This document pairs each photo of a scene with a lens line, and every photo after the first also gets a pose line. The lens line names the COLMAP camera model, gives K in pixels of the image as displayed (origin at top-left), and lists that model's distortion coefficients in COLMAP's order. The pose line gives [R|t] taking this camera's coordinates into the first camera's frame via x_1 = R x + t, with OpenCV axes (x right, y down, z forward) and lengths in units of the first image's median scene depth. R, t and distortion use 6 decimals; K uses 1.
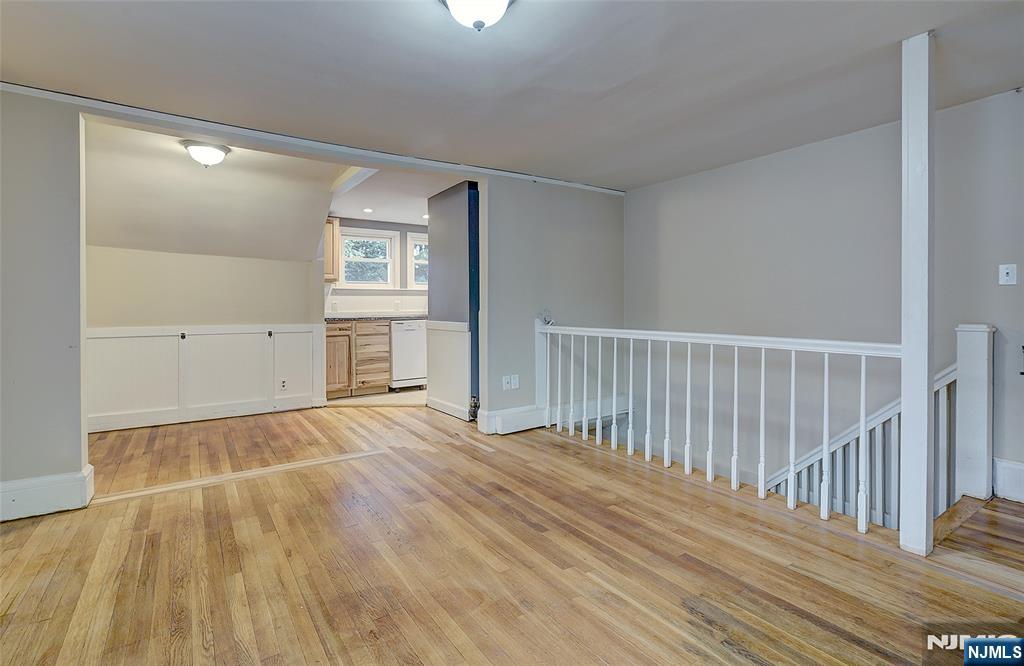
lens RADIAL K [[478.0, 0, 513.6], [0, 478.0, 310.3], [0, 0, 1]] dist [0.000478, -0.000163]
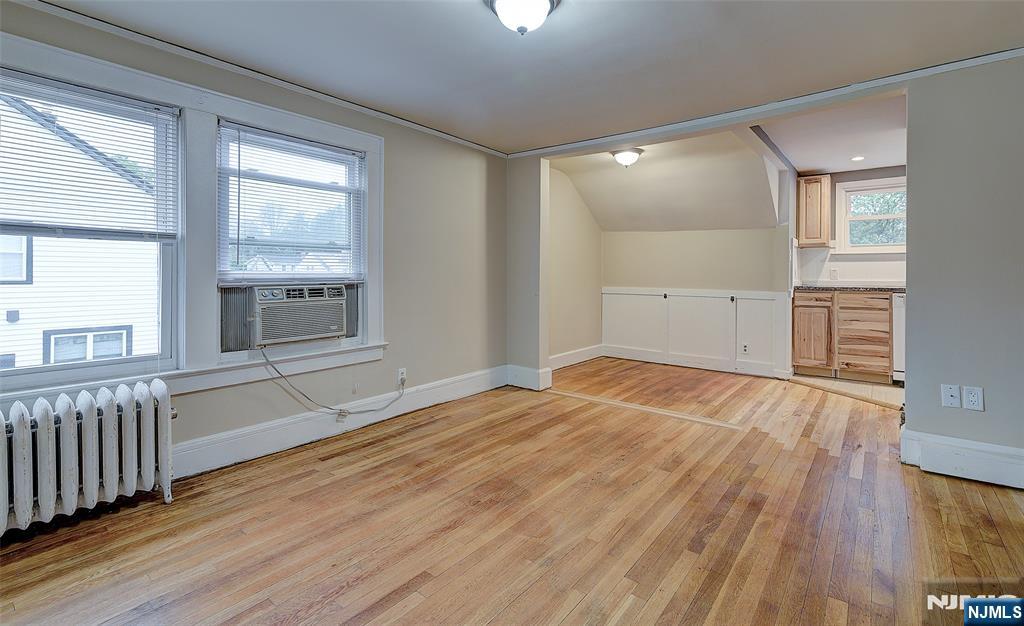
lens RADIAL K [[466.9, 0, 512.4], [0, 466.9, 274.5], [0, 0, 1]] dist [-0.000719, -0.000623]
pose [[0.296587, 0.008119, -0.954971, 0.512422], [-0.014607, 0.999885, 0.003964, -0.003841], [0.954894, 0.012774, 0.296672, 0.330119]]
